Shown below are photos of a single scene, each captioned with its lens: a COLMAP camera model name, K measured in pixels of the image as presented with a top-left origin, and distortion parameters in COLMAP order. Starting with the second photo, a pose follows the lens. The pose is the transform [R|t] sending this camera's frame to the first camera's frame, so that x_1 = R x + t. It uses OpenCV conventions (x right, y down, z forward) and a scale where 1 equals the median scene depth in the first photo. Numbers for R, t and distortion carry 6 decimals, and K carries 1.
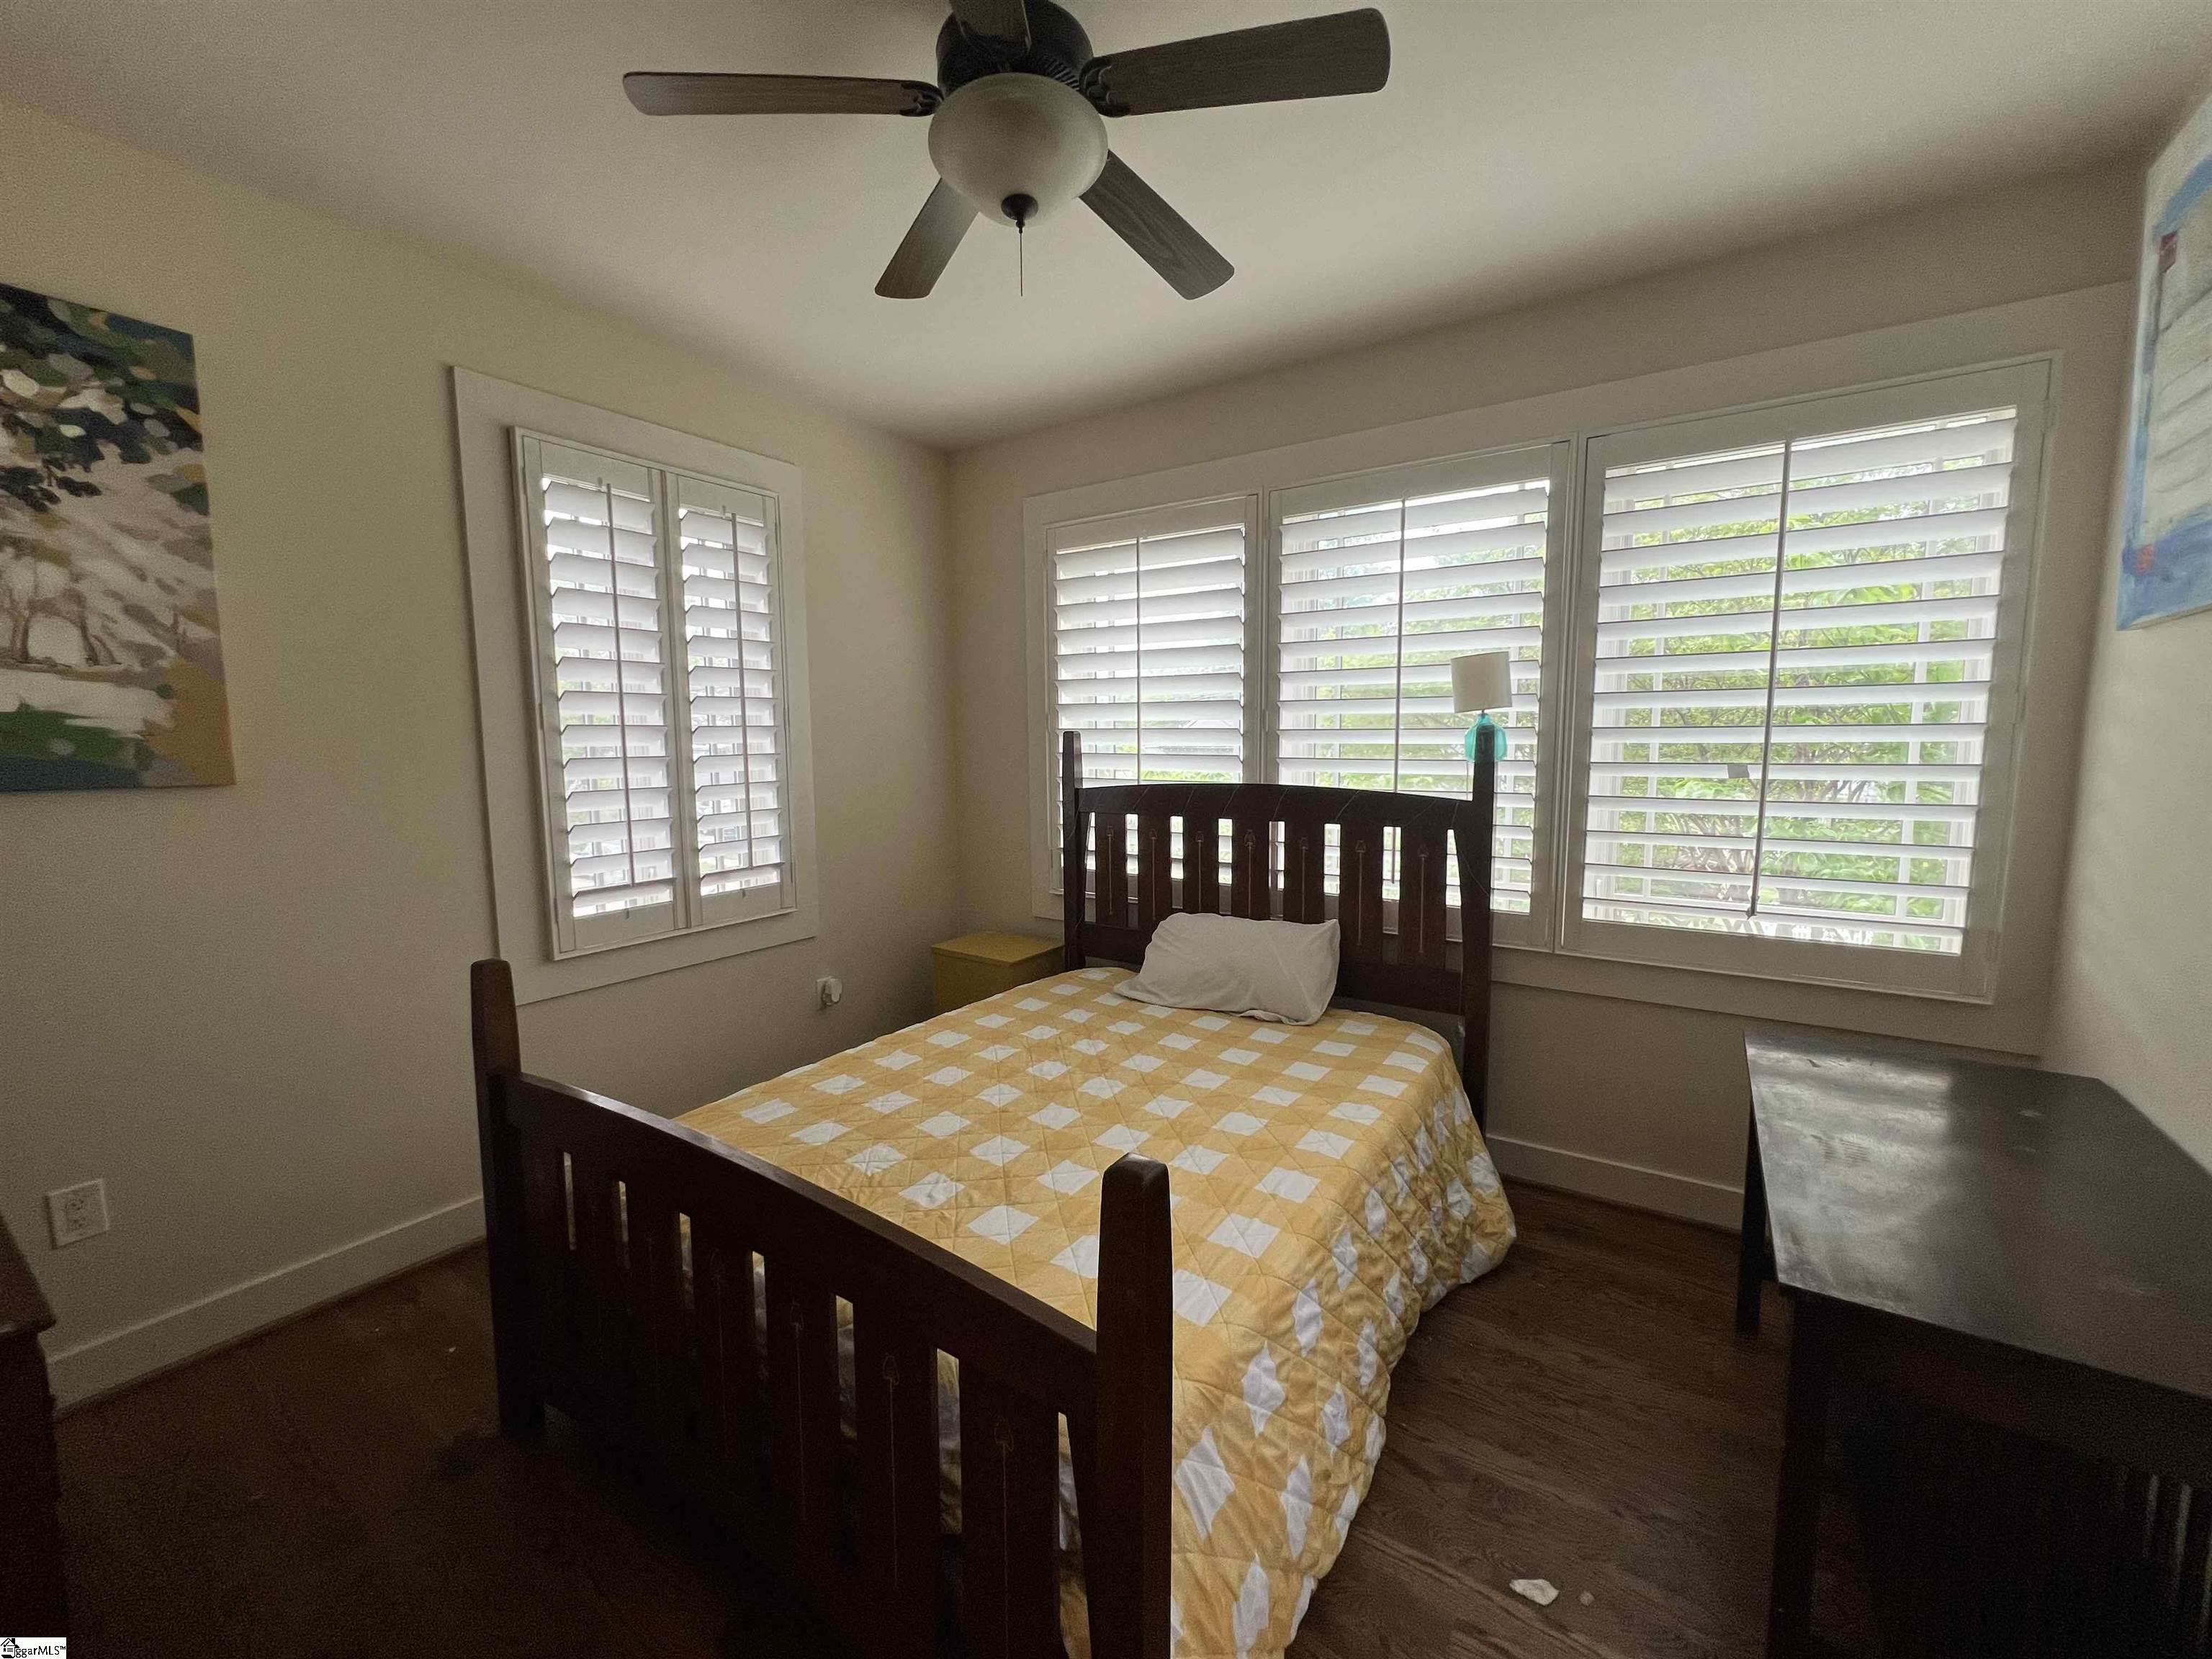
lens RADIAL K [[881.6, 0, 1109.6], [0, 881.6, 832.8], [0, 0, 1]] dist [-0.004402, -0.000234]
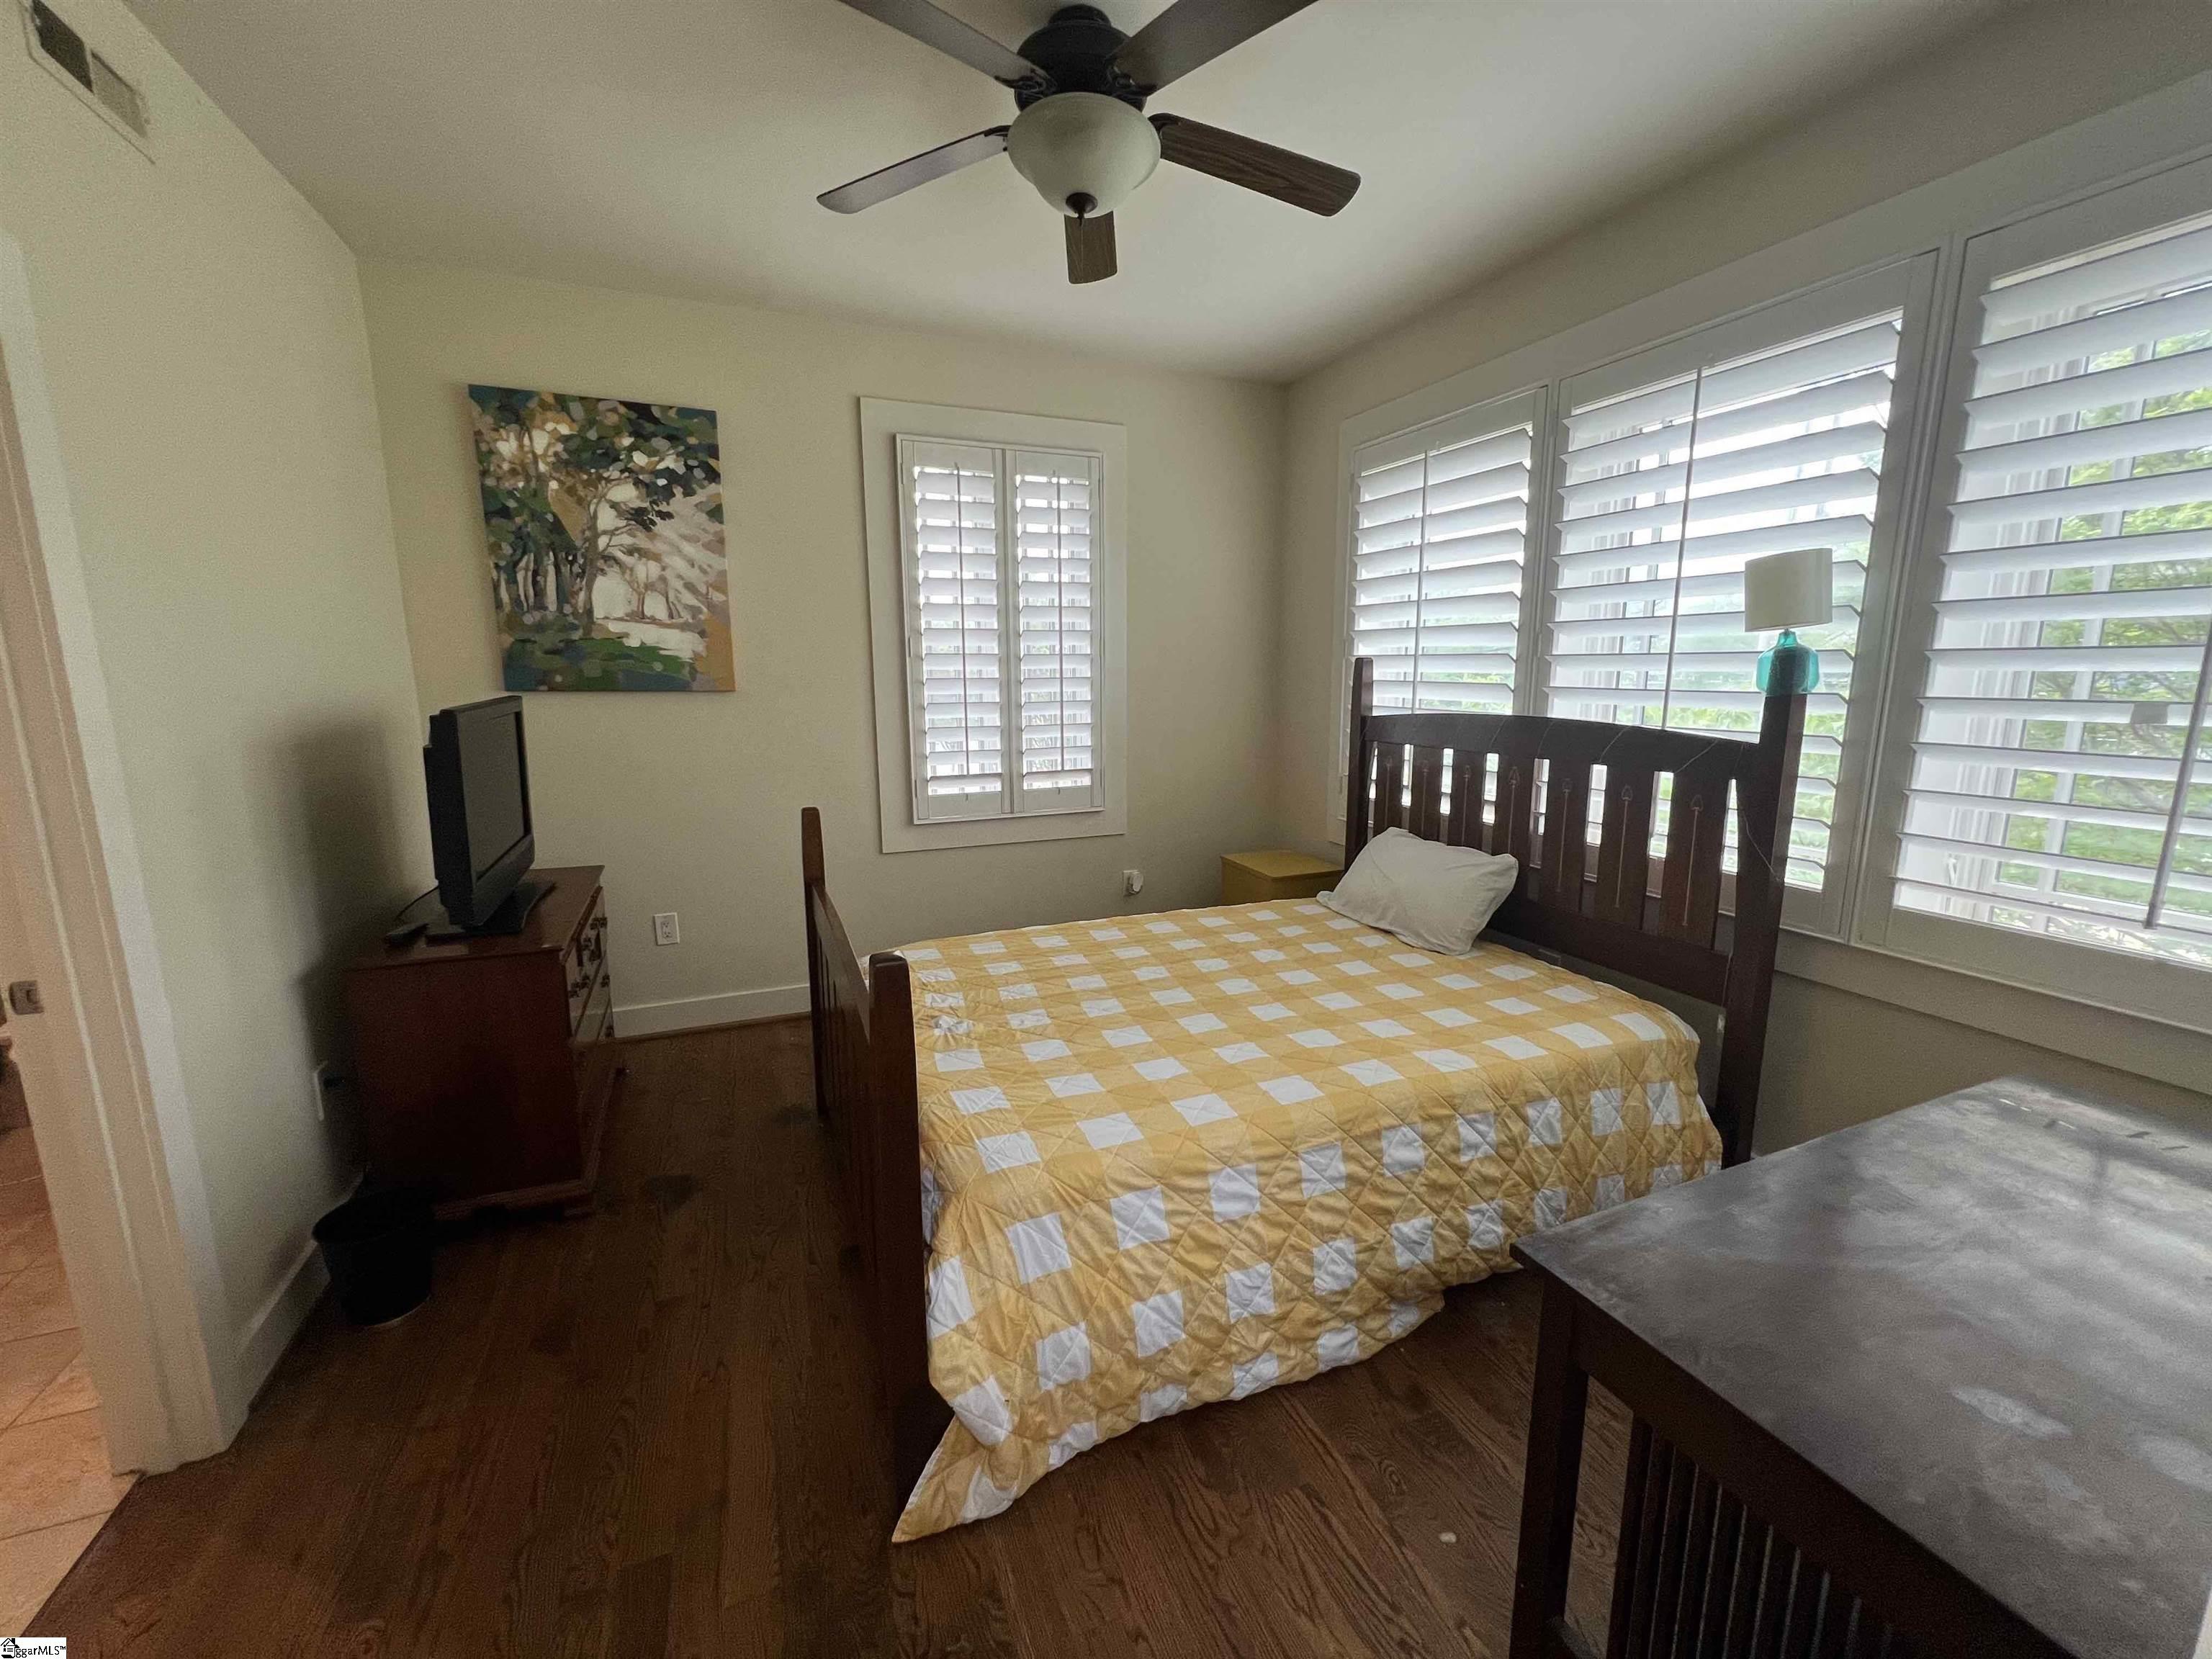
lens RADIAL K [[881.6, 0, 1101.7], [0, 881.6, 822.6], [0, 0, 1]] dist [-0.004402, -0.000234]
pose [[0.831201, 0.099973, -0.546910, 0.370419], [-0.062976, 0.994299, 0.086042, 0.003559], [0.552394, -0.037076, 0.832758, 0.005124]]
